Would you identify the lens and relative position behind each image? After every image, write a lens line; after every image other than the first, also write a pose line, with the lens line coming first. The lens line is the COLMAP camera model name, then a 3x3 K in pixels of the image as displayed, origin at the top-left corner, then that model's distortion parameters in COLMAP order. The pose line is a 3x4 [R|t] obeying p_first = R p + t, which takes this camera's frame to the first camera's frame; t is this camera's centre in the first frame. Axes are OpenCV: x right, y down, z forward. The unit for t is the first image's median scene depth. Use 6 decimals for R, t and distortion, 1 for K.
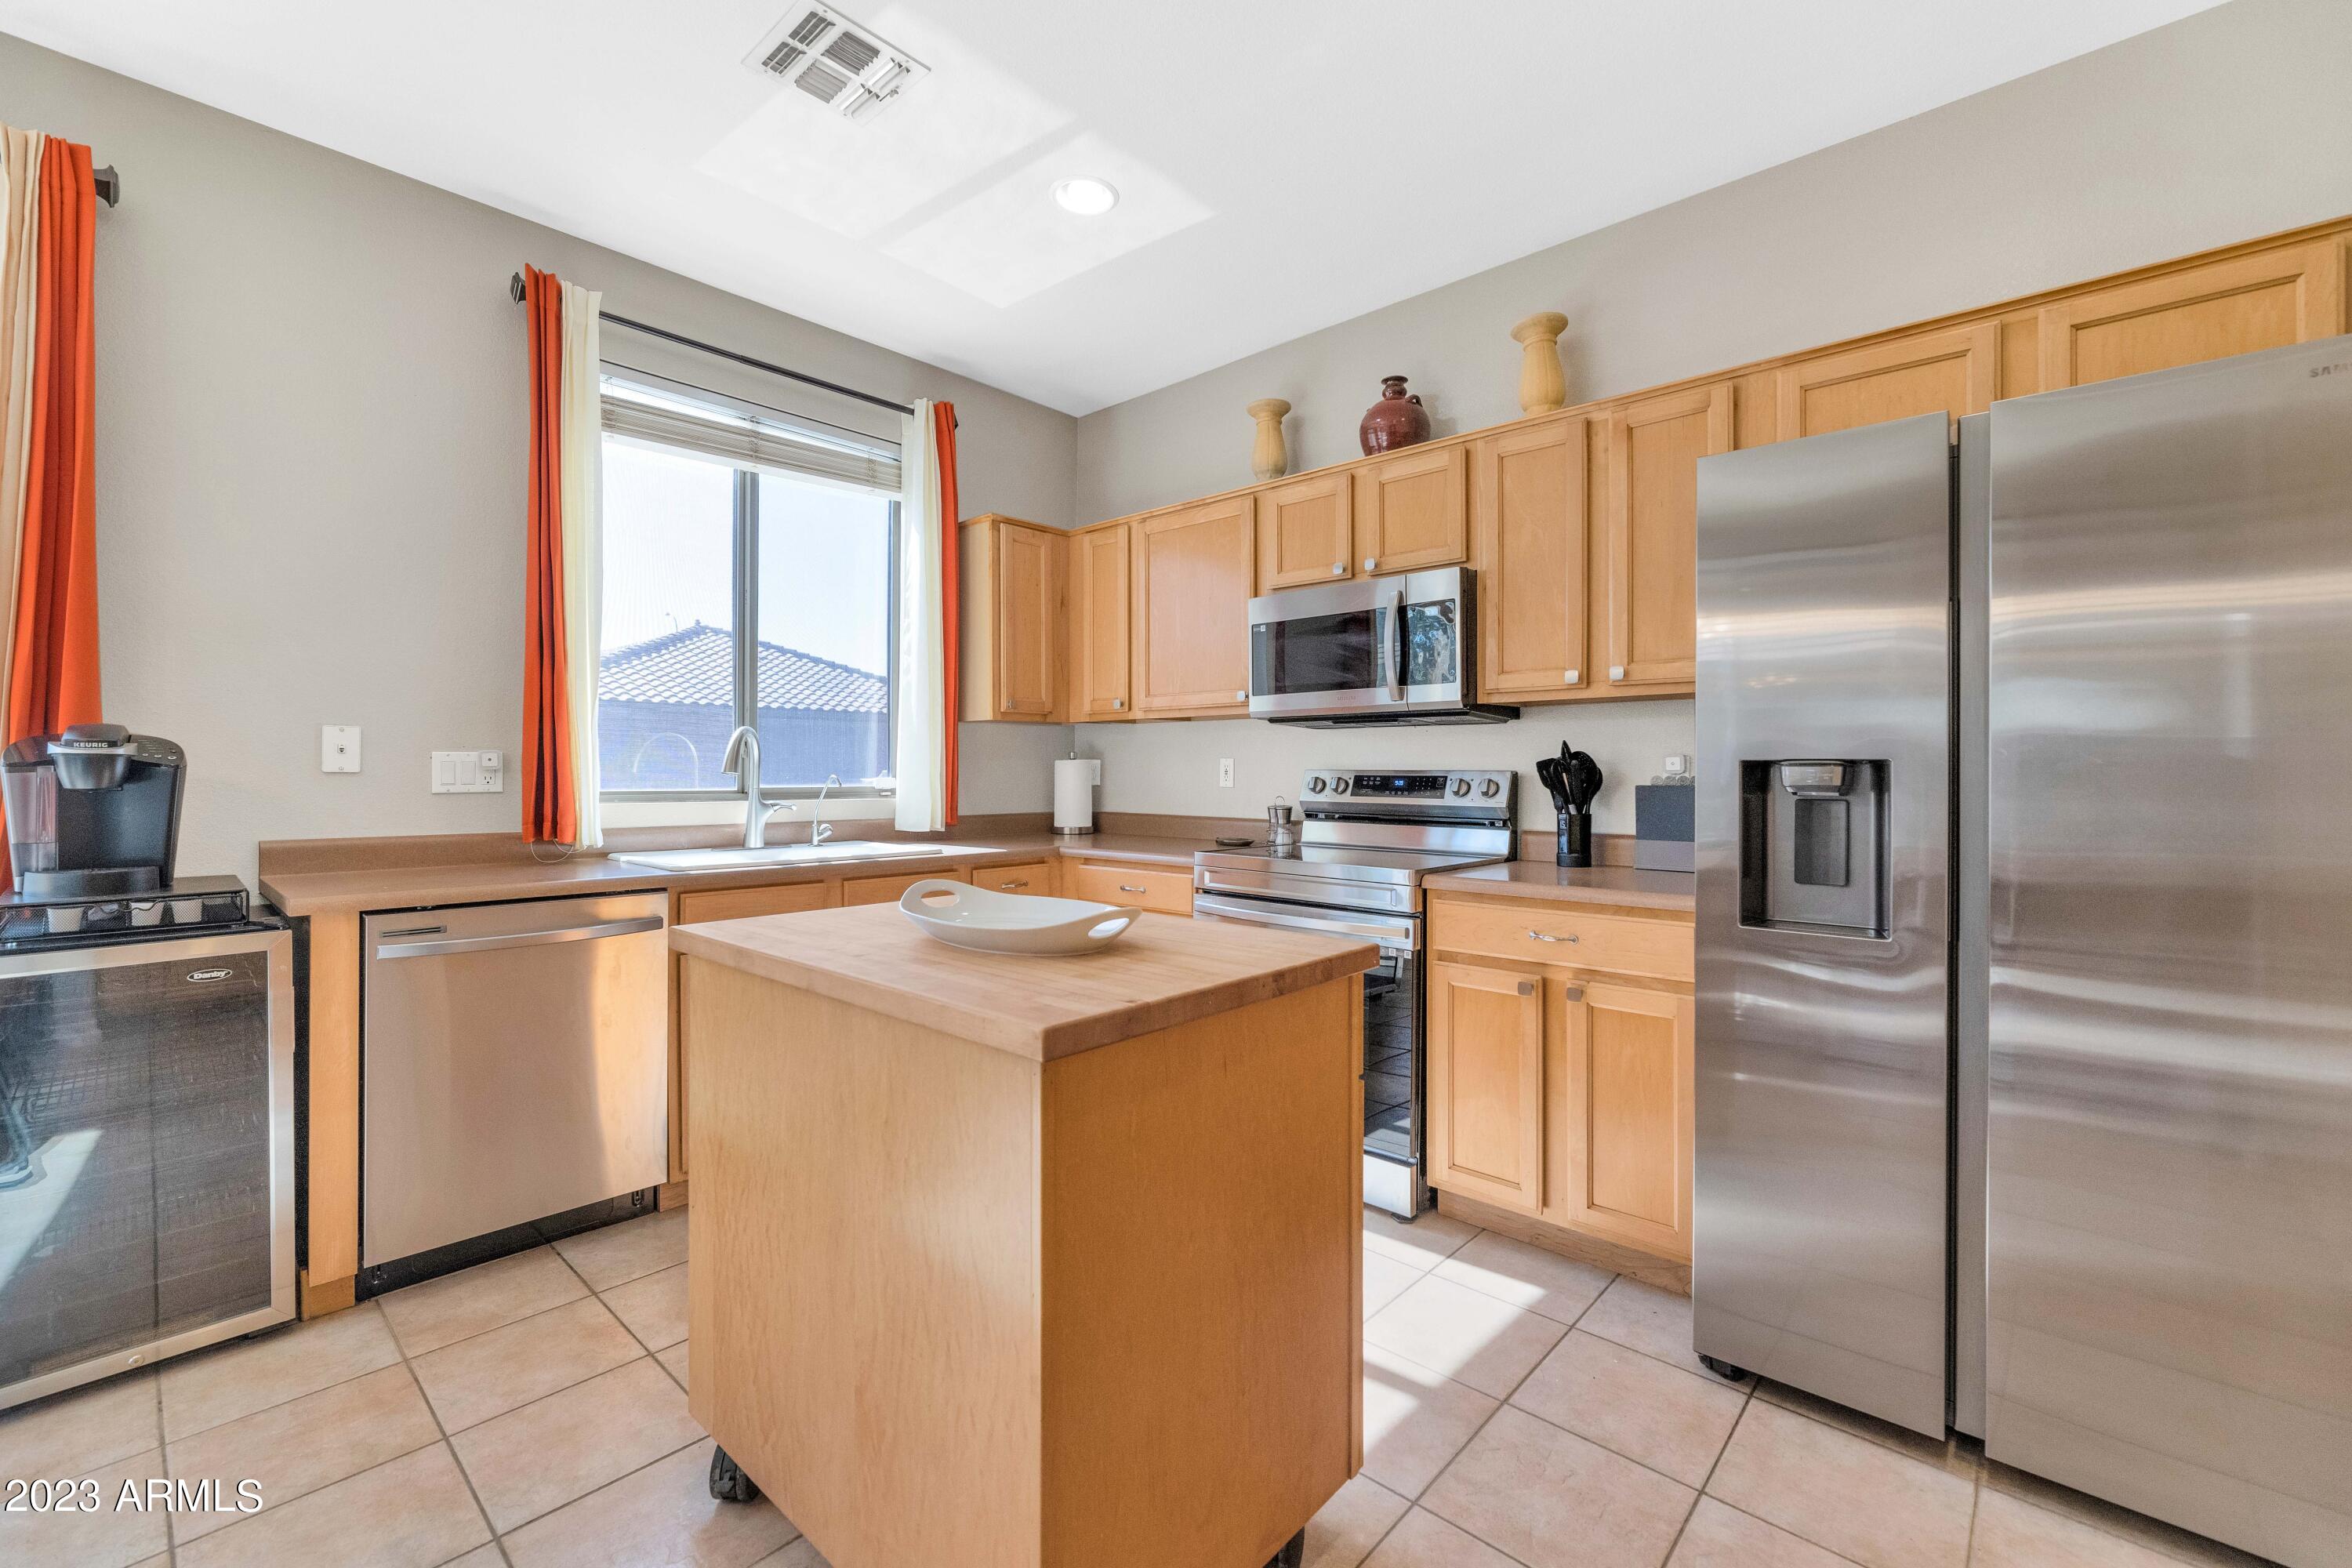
lens RADIAL K [[977.9, 0, 1189.1], [0, 977.9, 777.8], [0, 0, 1]] dist [0.000213, 0.000065]
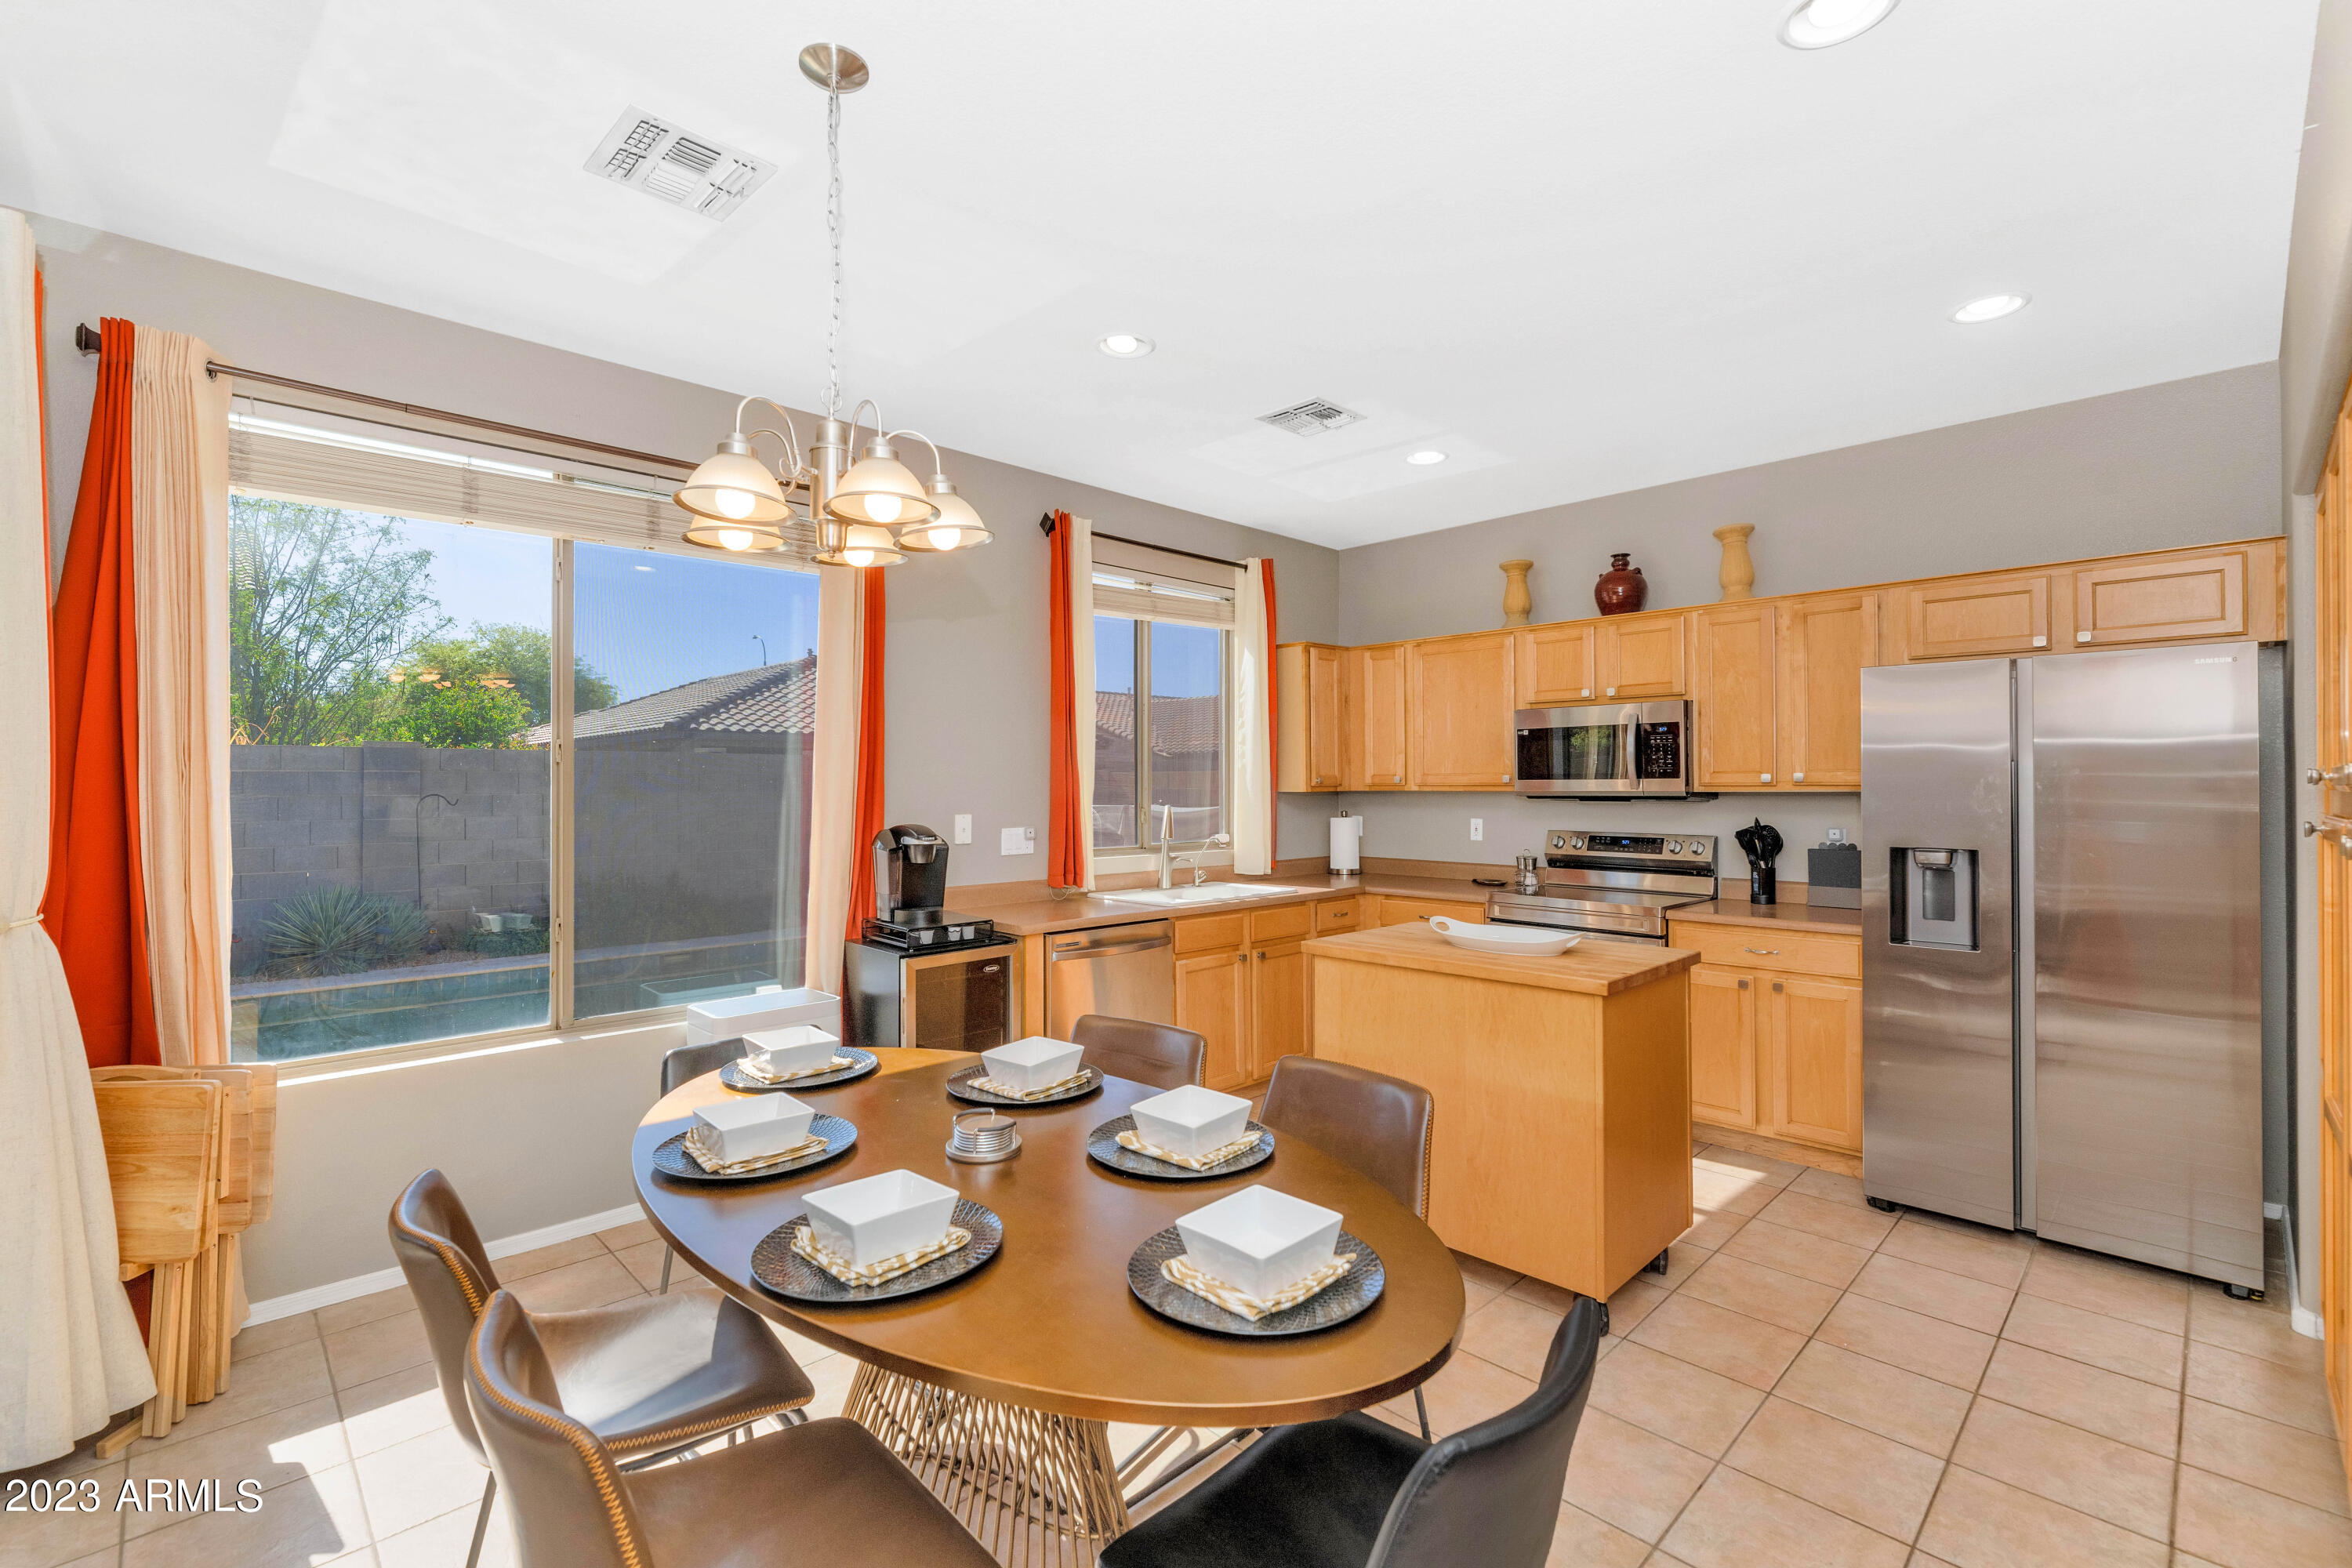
lens RADIAL K [[1033.7, 0, 1189.7], [0, 1033.7, 784.9], [0, 0, 1]] dist [-0.000508, 0.000072]
pose [[0.998432, -0.005560, -0.055705, -0.329190], [0.005155, 0.999959, -0.007416, -0.070066], [0.055744, 0.007118, 0.998420, -0.516530]]
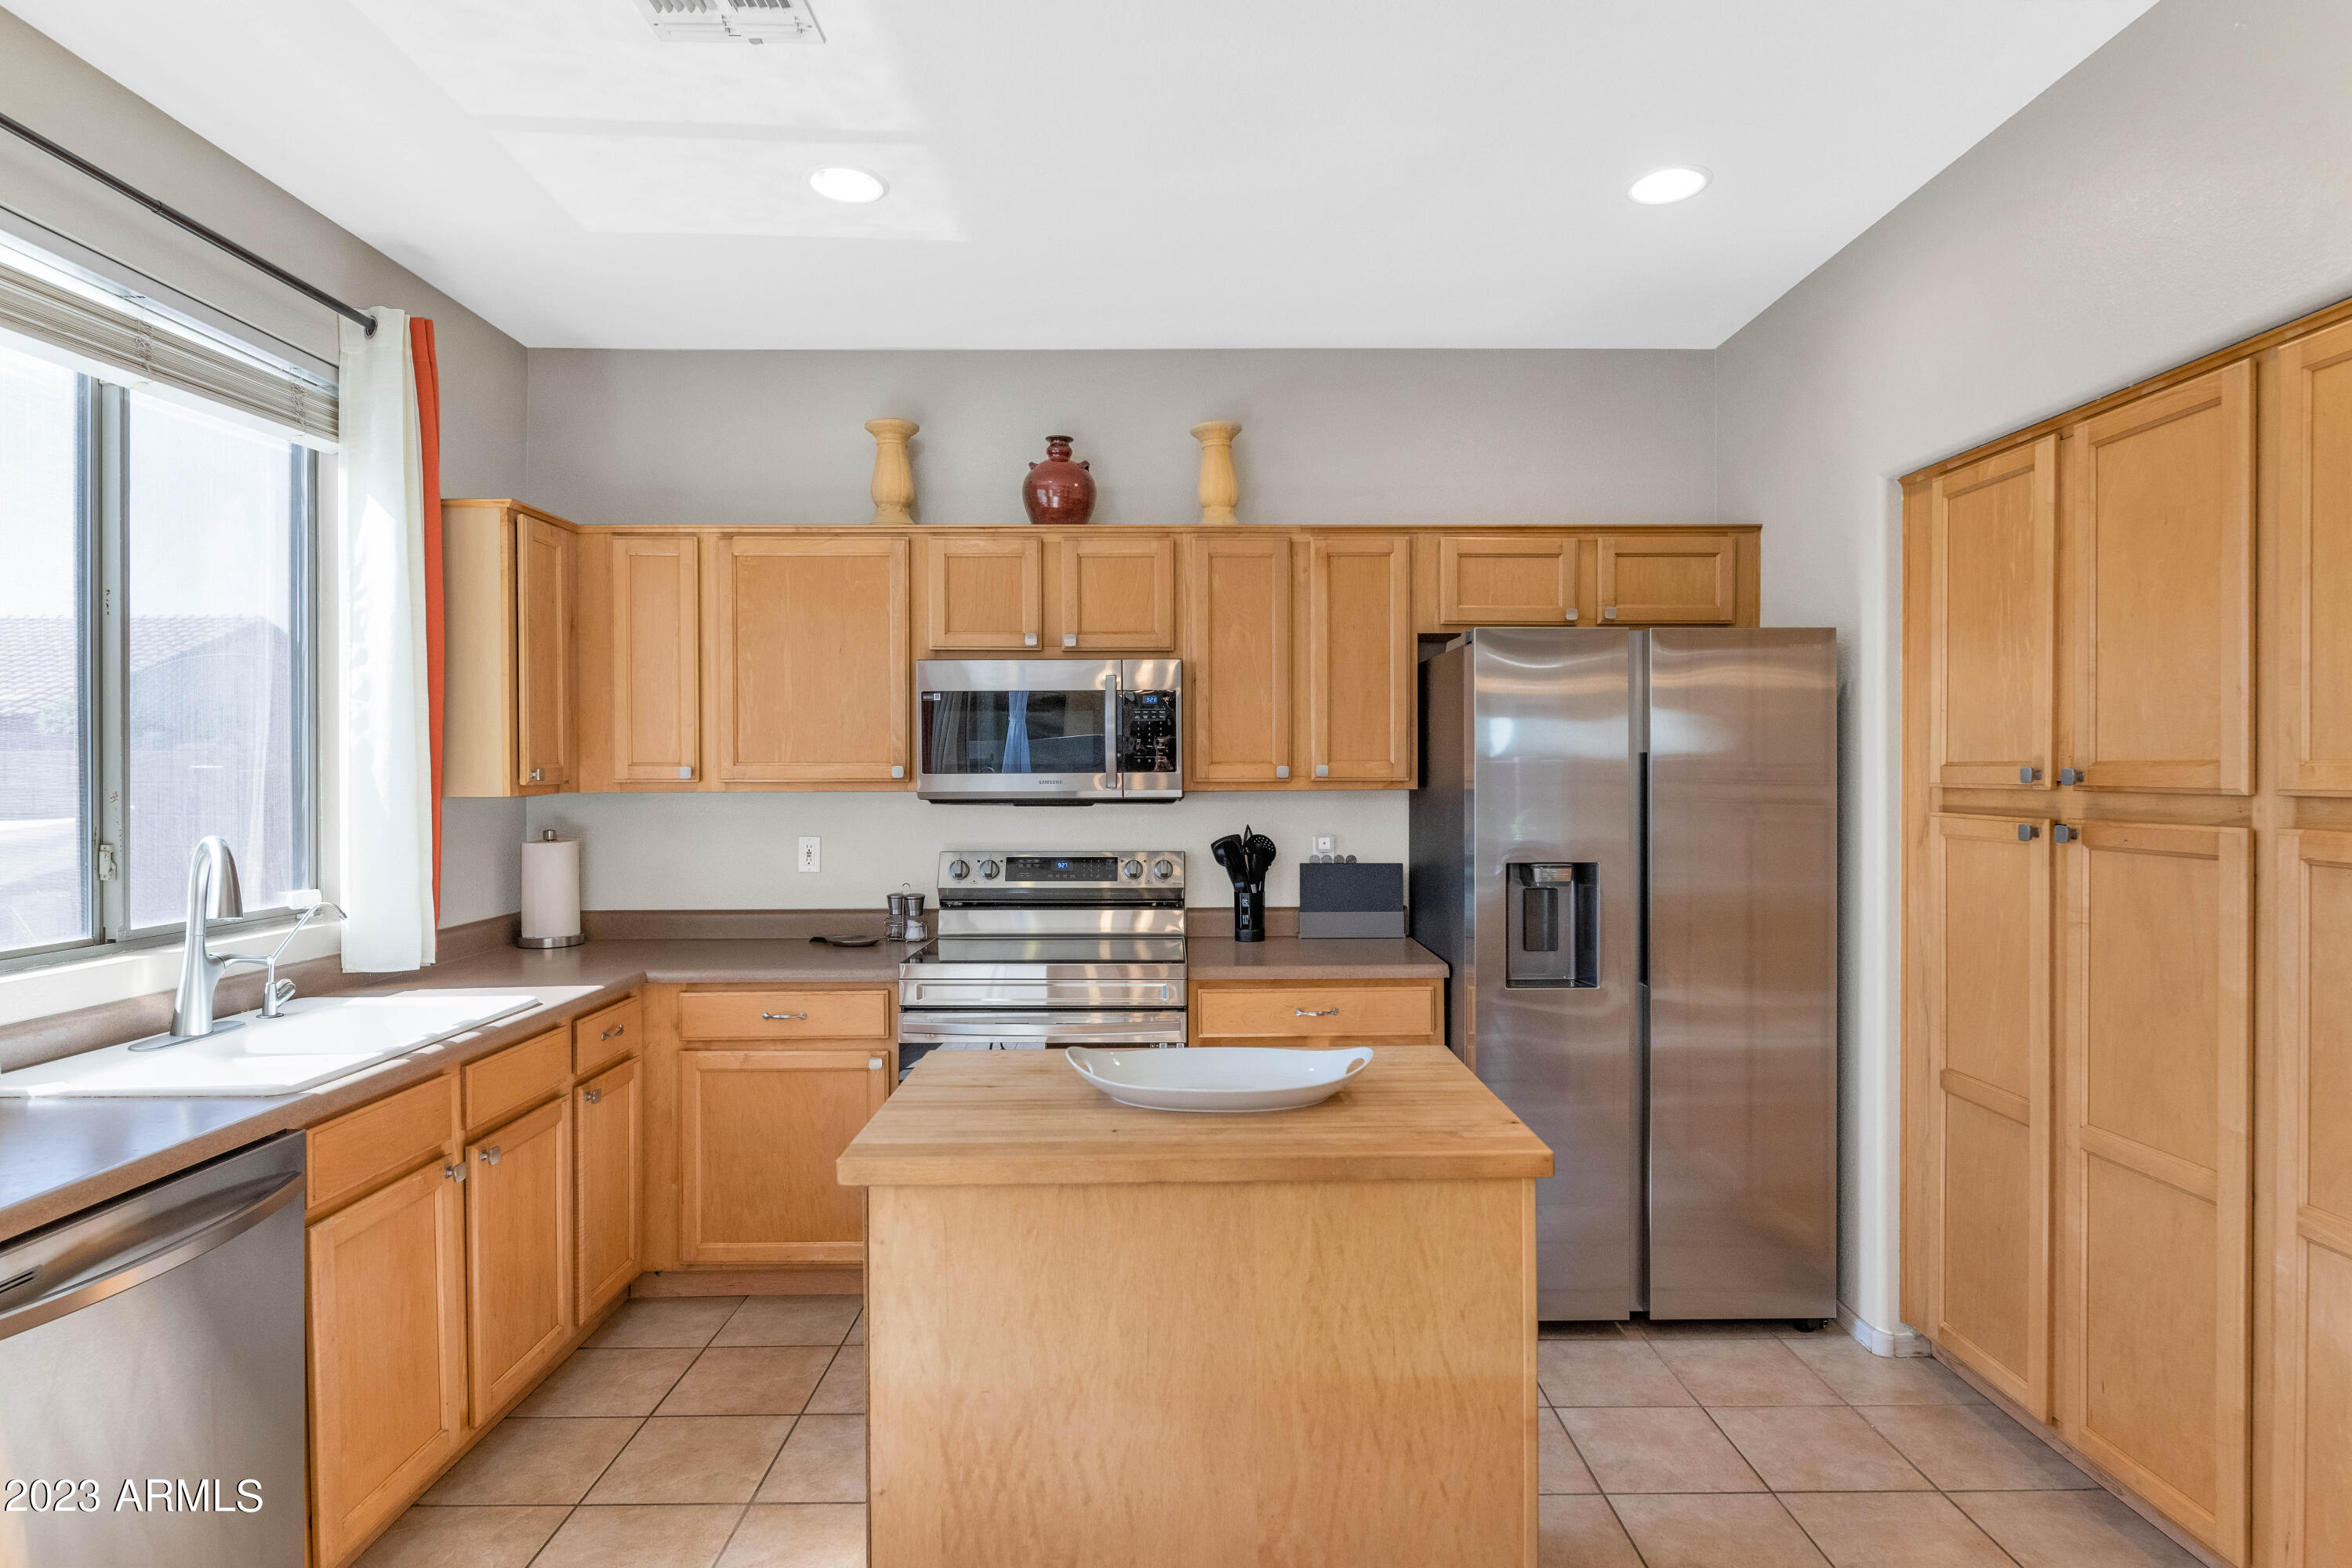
lens RADIAL K [[1261.1, 0, 1176.0], [0, 1261.1, 784.0], [0, 0, 1]] dist [-0.000305, -0.000383]
pose [[0.735985, -0.012475, 0.676883, -0.537844], [0.010547, 0.999920, 0.006961, -0.081962], [-0.676915, 0.002016, 0.736058, 0.030252]]
